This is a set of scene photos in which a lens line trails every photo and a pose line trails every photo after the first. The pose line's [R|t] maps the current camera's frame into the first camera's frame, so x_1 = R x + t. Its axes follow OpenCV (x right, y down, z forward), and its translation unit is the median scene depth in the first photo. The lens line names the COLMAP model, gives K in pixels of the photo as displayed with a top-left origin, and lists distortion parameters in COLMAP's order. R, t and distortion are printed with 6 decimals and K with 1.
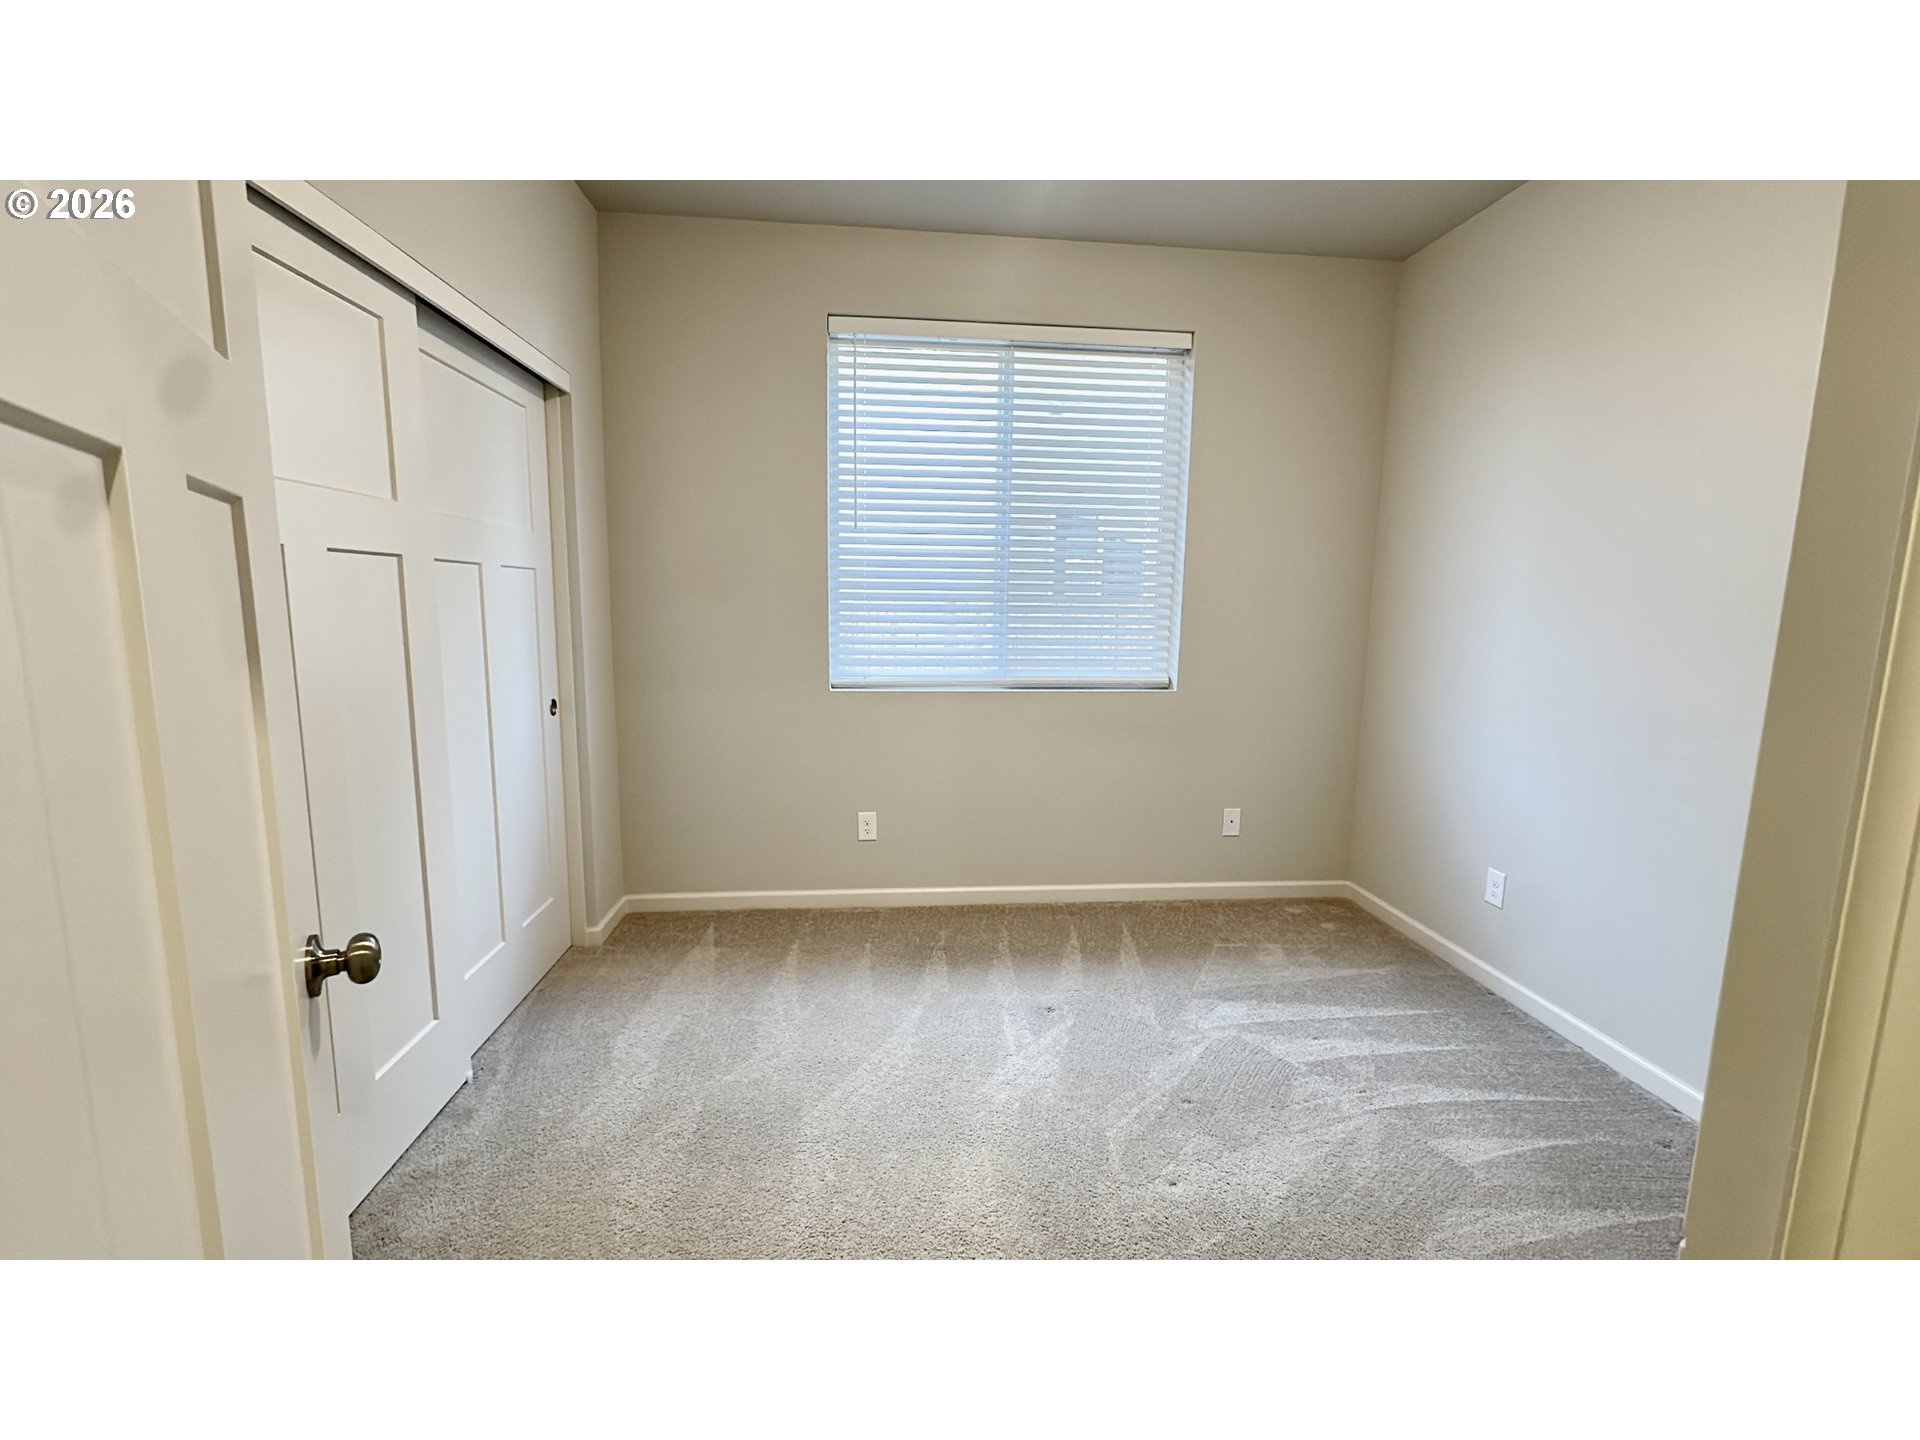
lens RADIAL K [[817.1, 0, 965.2], [0, 817.1, 723.9], [0, 0, 1]] dist [0.000355, 0.000183]
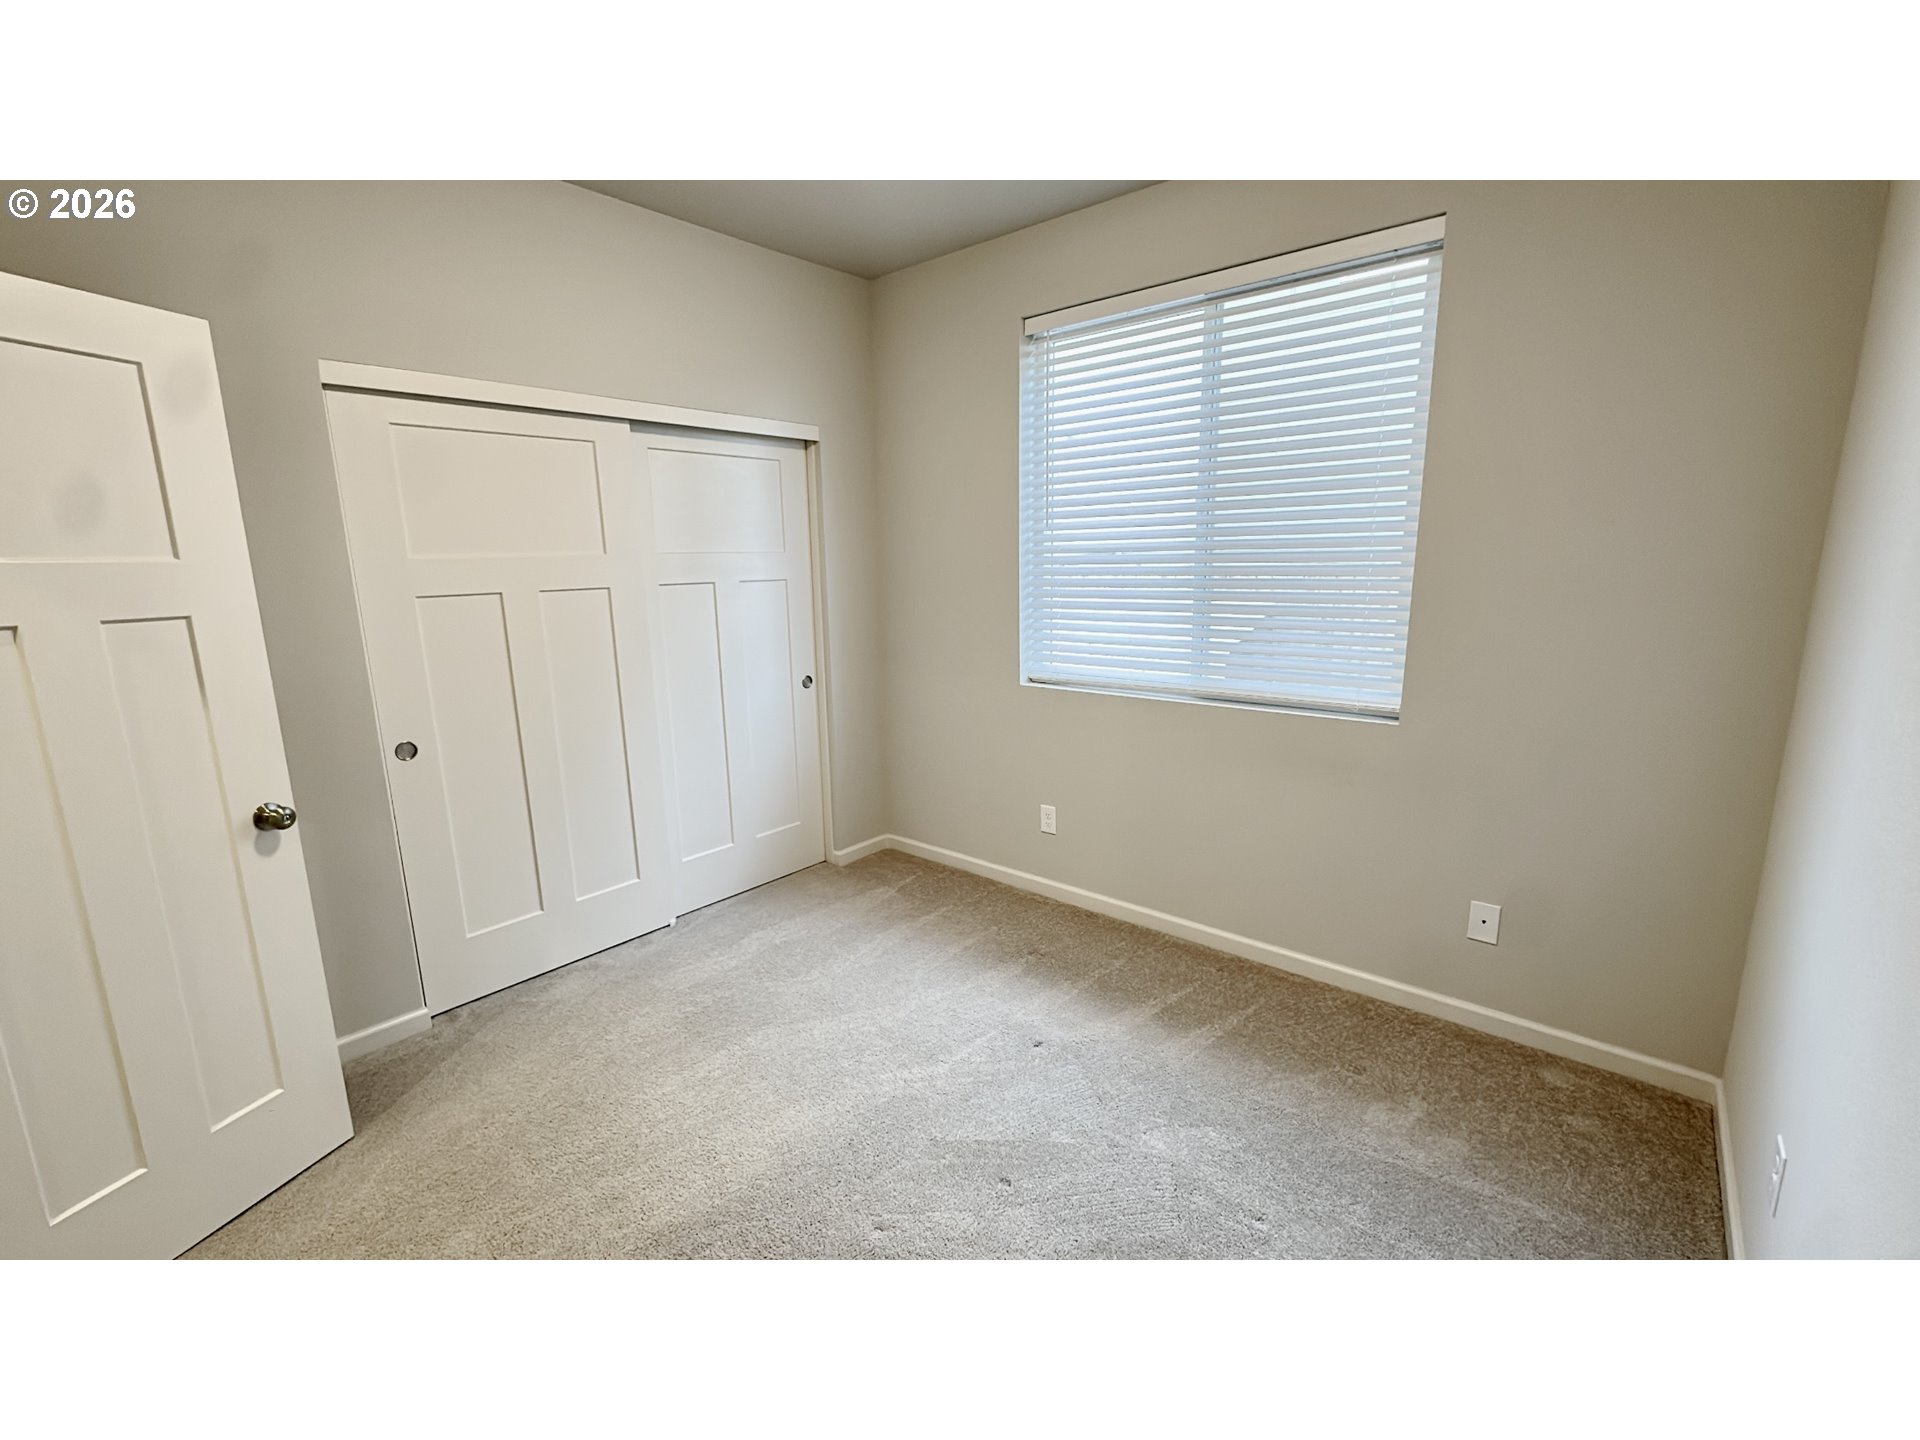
lens RADIAL K [[817.1, 0, 965.2], [0, 817.1, 726.6], [0, 0, 1]] dist [0.000355, 0.000183]
pose [[0.688221, 0.123927, -0.714839, 0.544848], [-0.079894, 0.992256, 0.095102, -0.081796], [0.721089, -0.008340, 0.692792, 0.224283]]
